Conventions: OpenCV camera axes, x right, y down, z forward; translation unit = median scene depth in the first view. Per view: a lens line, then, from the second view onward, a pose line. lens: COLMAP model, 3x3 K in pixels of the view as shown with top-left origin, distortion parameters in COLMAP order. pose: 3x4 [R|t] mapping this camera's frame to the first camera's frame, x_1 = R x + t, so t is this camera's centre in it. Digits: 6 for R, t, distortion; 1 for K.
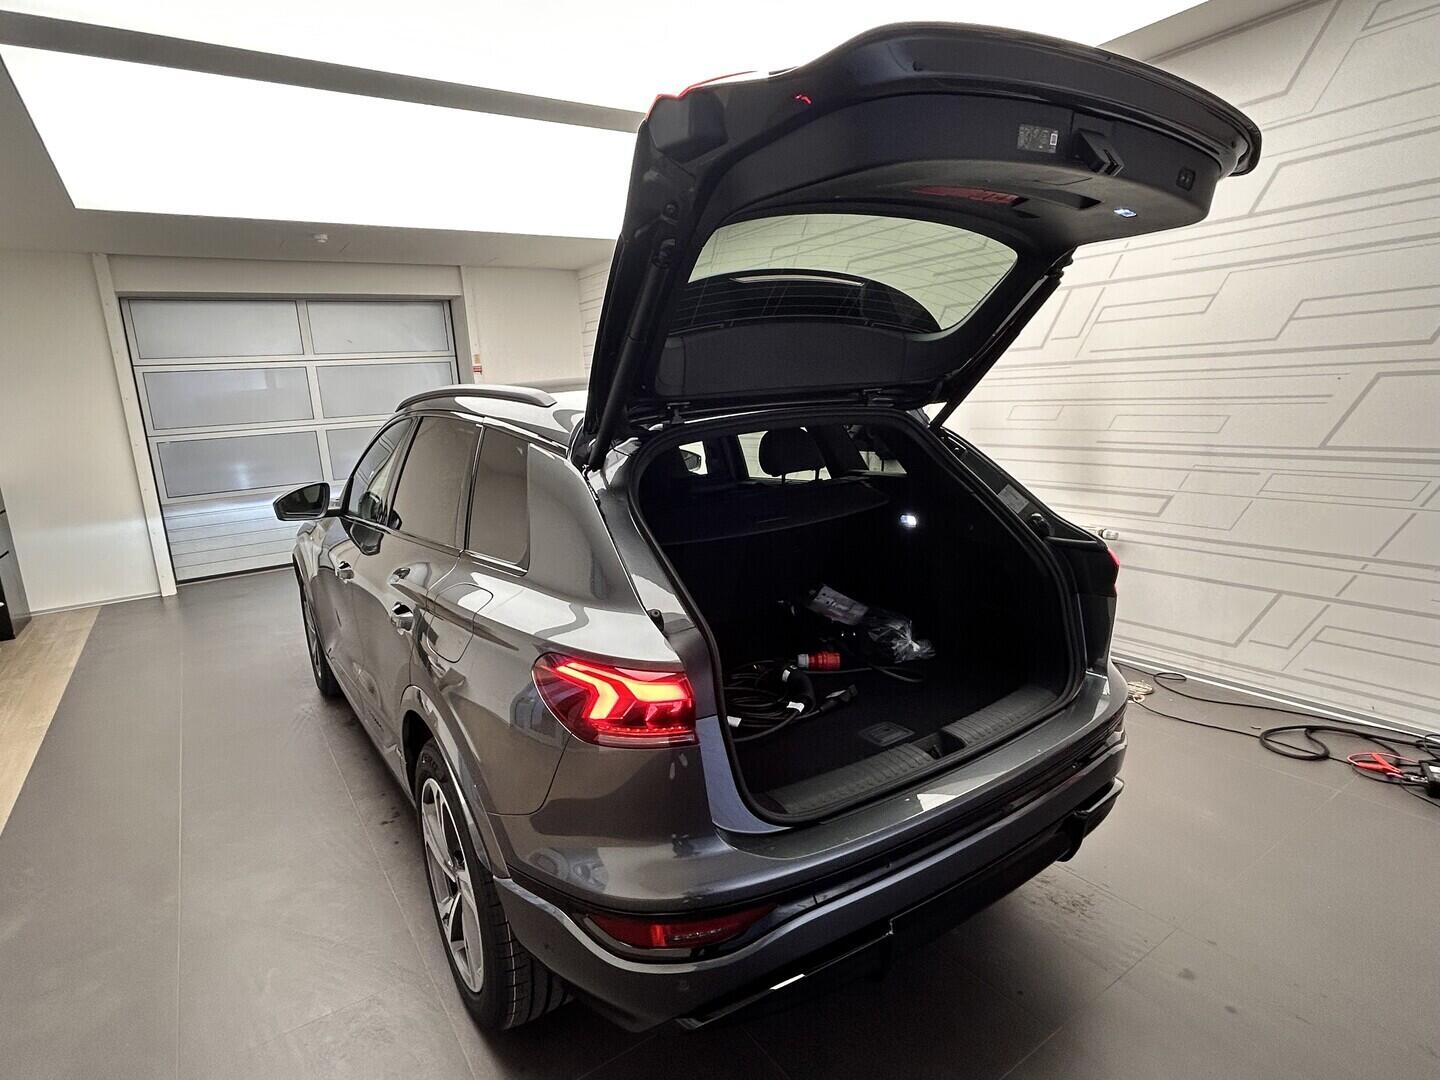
lens RADIAL K [[798.7, 0, 720.0], [0, 798.7, 540.0], [0, 0, 1]] dist [-0.003270, 0.000918]
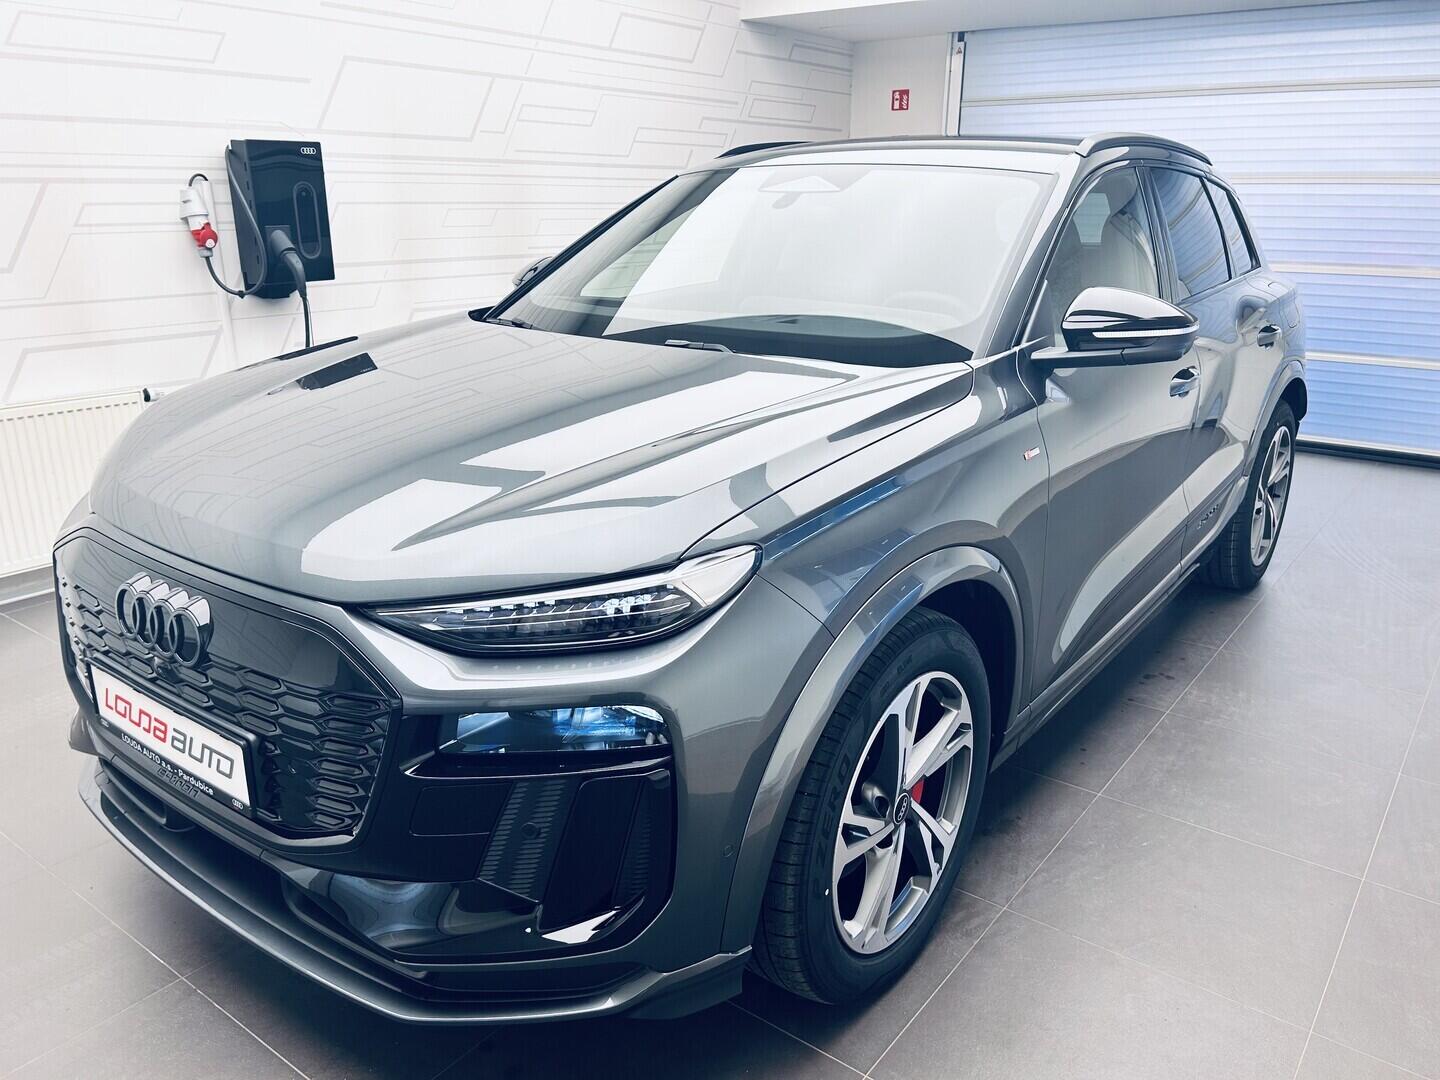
lens RADIAL K [[1133.2, 0, 720.0], [0, 1133.2, 540.0], [0, 0, 1]] dist [0.049428, -0.011609]
pose [[-0.337114, -0.222310, 0.914840, -1.145660], [0.195387, 0.934044, 0.298976, -0.190697], [-0.920966, 0.279536, -0.271442, 1.503532]]
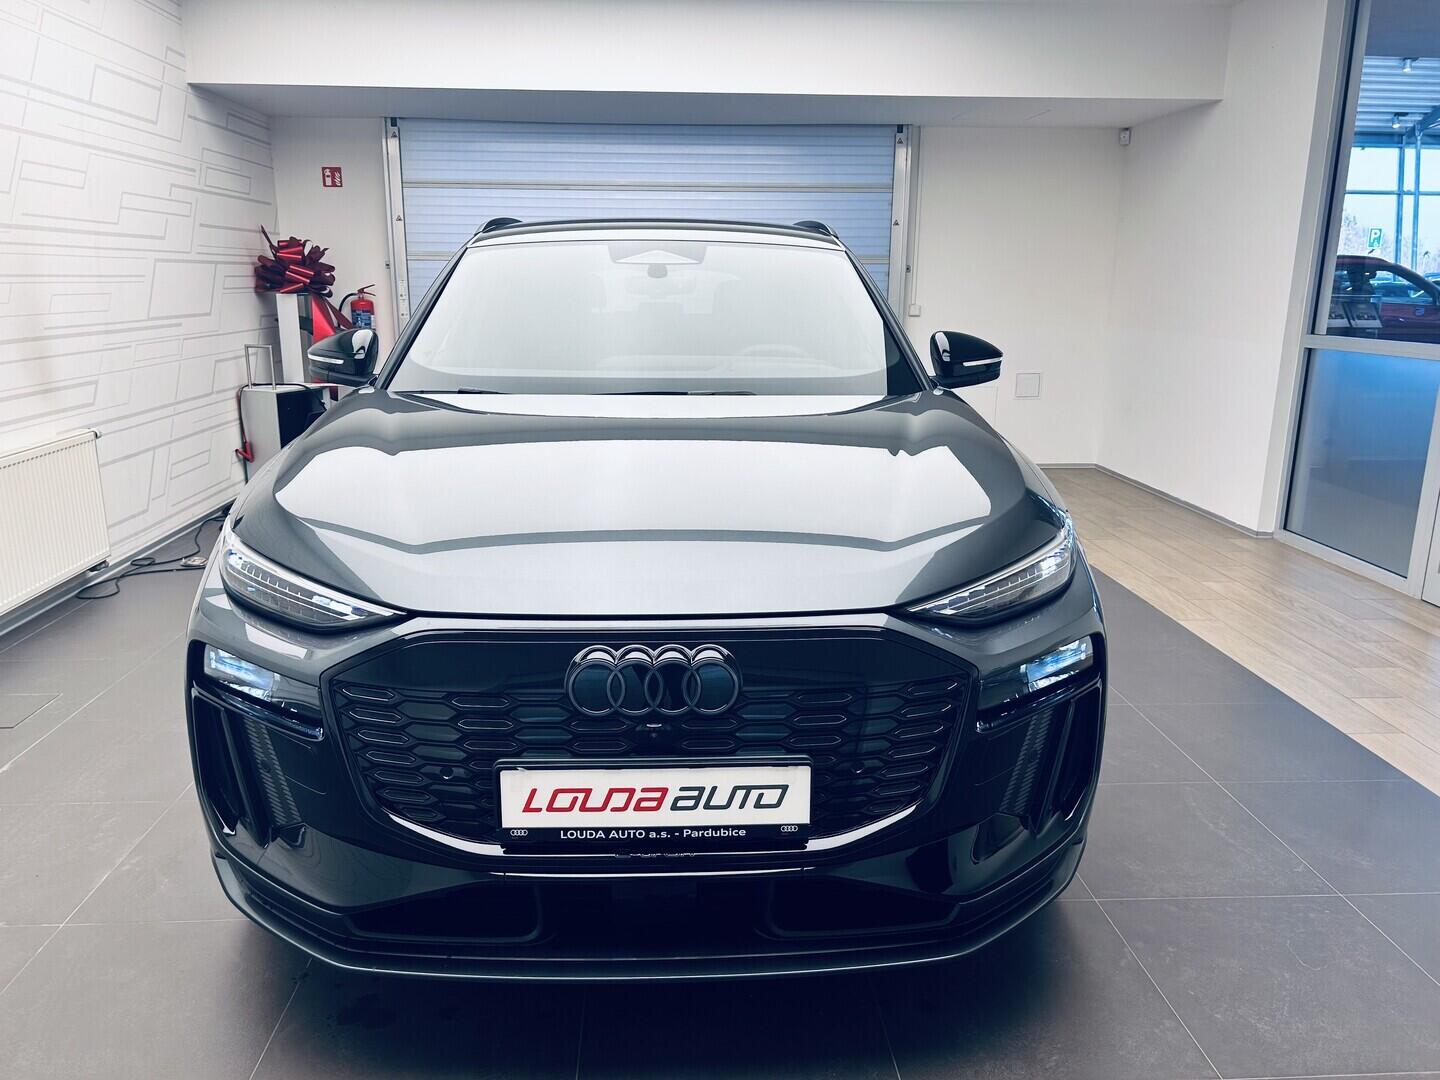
lens RADIAL K [[1133.2, 0, 720.0], [0, 1133.2, 540.0], [0, 0, 1]] dist [0.049428, -0.011609]
pose [[-0.855870, -0.066130, 0.512947, -0.877186], [0.142345, 0.923369, 0.356551, -0.292420], [-0.497217, 0.378176, -0.780870, 1.975951]]
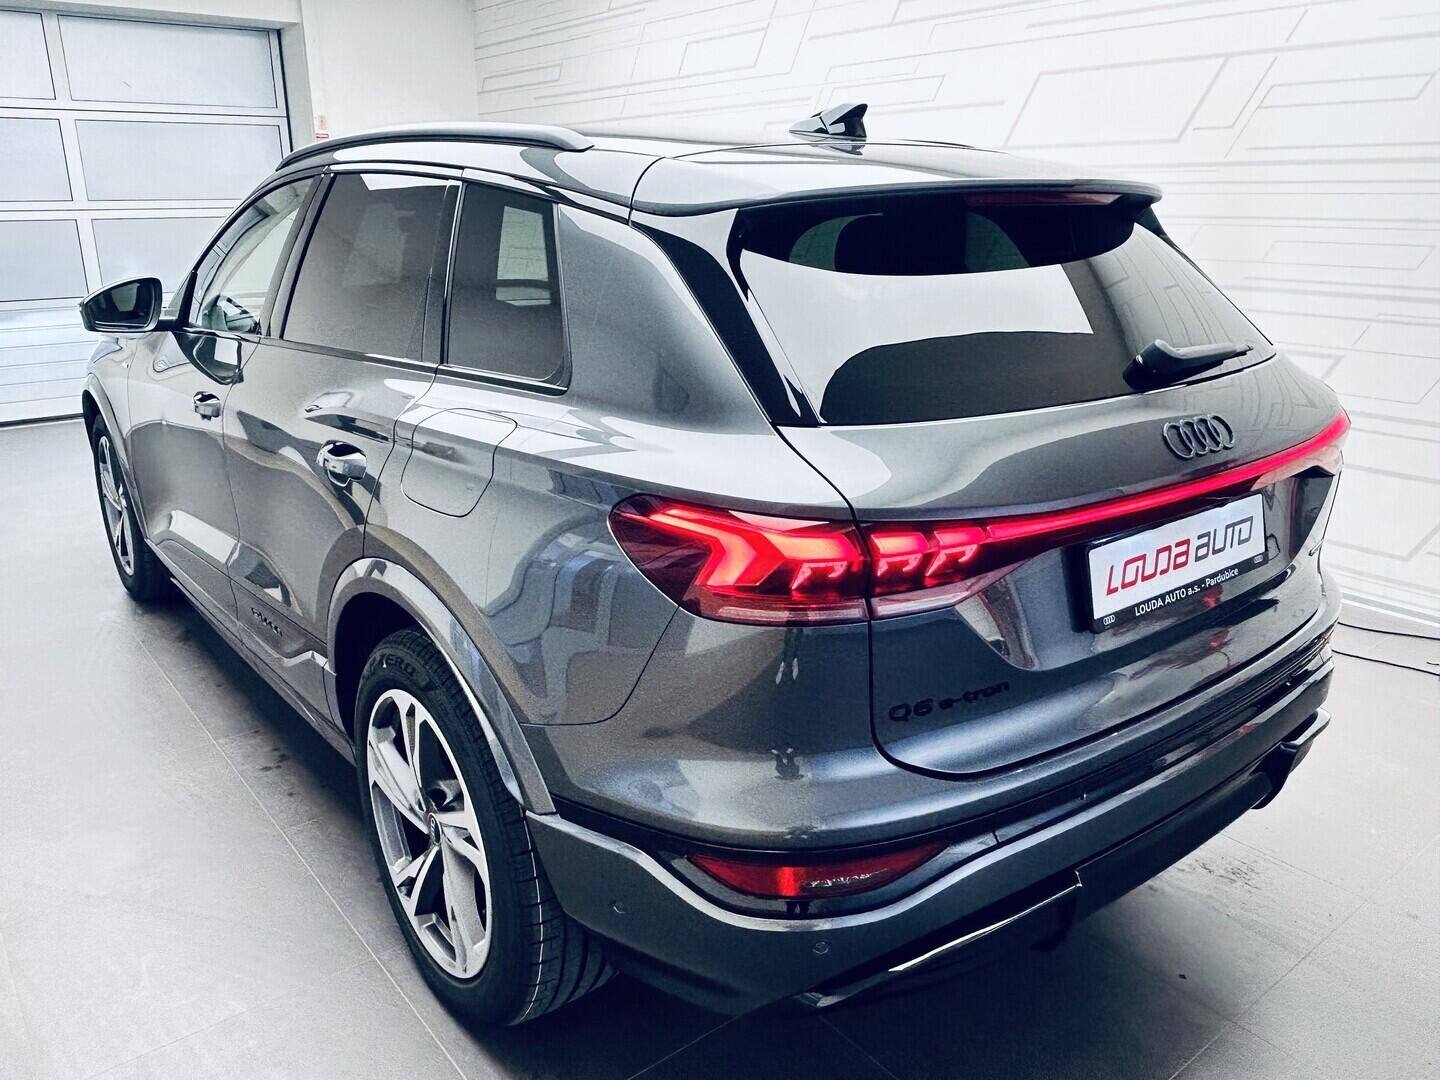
lens RADIAL K [[1117.2, 0, 720.0], [0, 1117.2, 540.0], [0, 0, 1]] dist [0.002575, -0.003338]
pose [[0.995718, 0.028648, 0.087891, -0.100562], [-0.037413, 0.994309, 0.099753, 0.035785], [-0.084533, -0.102614, 0.991123, 0.010498]]
